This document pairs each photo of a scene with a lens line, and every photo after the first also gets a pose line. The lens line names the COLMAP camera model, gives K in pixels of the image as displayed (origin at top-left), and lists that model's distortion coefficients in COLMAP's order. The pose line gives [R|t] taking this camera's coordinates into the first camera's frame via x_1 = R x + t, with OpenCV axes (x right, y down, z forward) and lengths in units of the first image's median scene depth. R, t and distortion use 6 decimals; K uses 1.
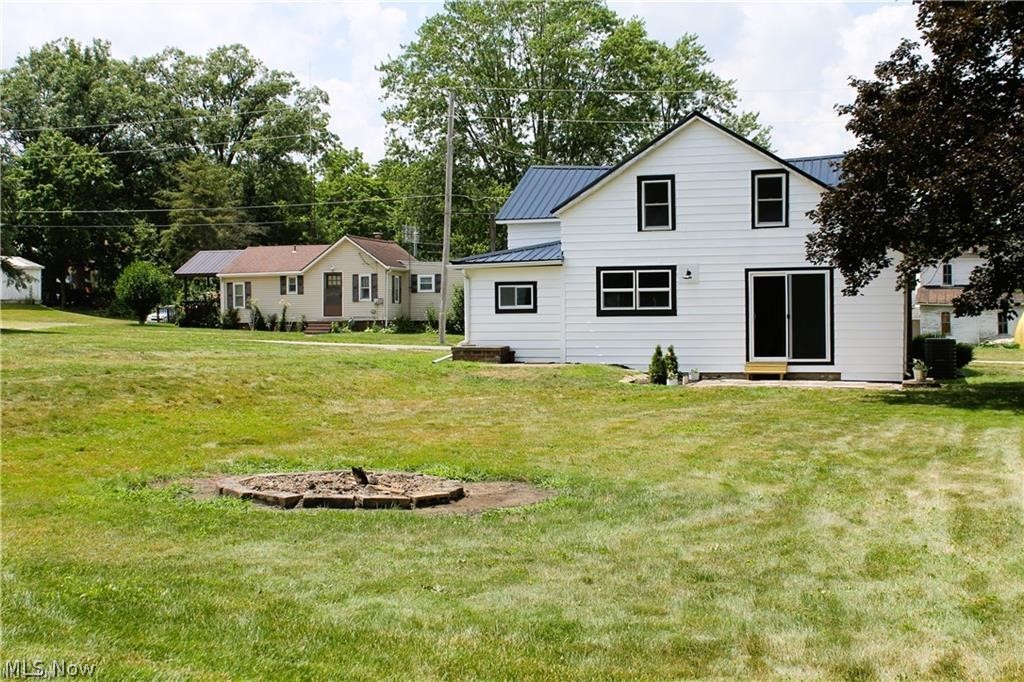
lens RADIAL K [[1389.4, 0, 512.0], [0, 1389.4, 341.0], [0, 0, 1]] dist [-0.010331, 0.019021]
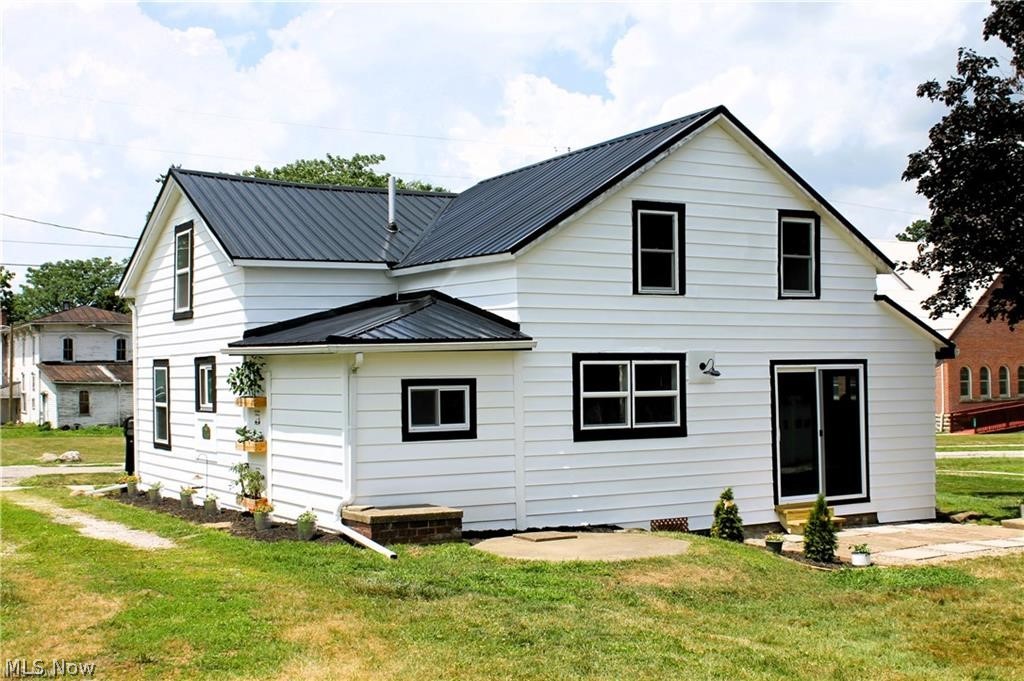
lens RADIAL K [[1260.9, 0, 512.0], [0, 1260.9, 340.5], [0, 0, 1]] dist [-0.012442, 0.010269]
pose [[0.674953, 0.020822, 0.737567, -0.332326], [0.017499, 0.998869, -0.044213, -0.036300], [-0.737653, 0.042748, 0.673825, 0.671456]]
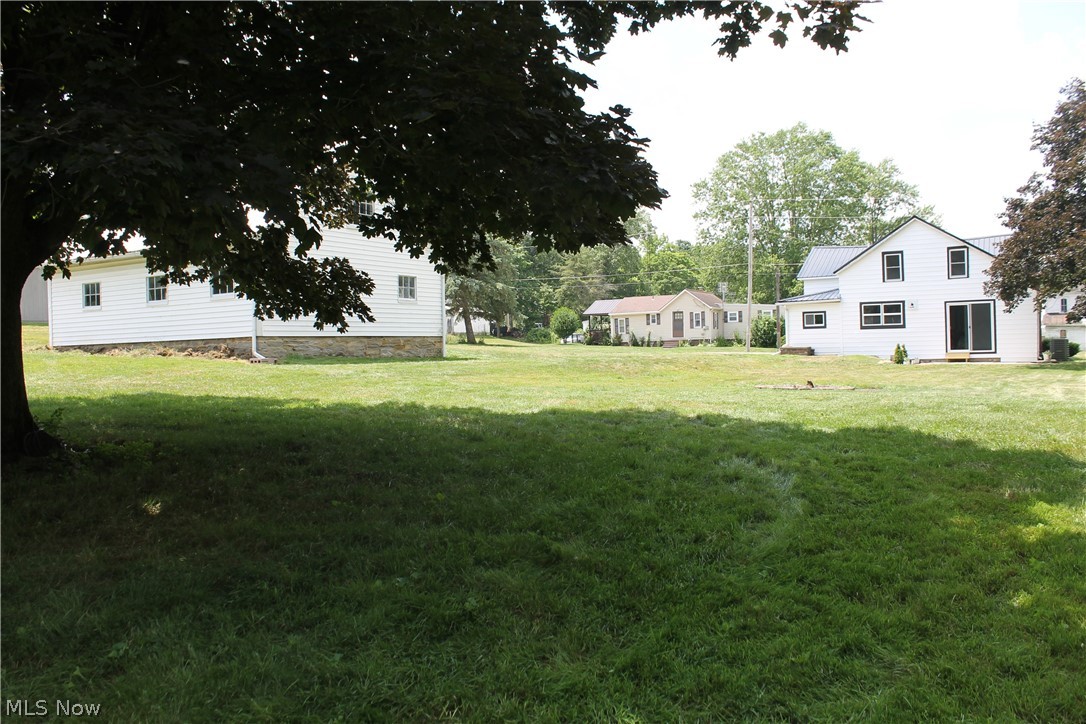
lens RADIAL K [[928.0, 0, 543.0], [0, 928.0, 362.0], [0, 0, 1]] dist [-0.173674, 0.192769]
pose [[0.974659, -0.012793, -0.223331, -0.078162], [0.013234, 0.999912, 0.000481, 0.018885], [0.223305, -0.003424, 0.974743, -0.257815]]
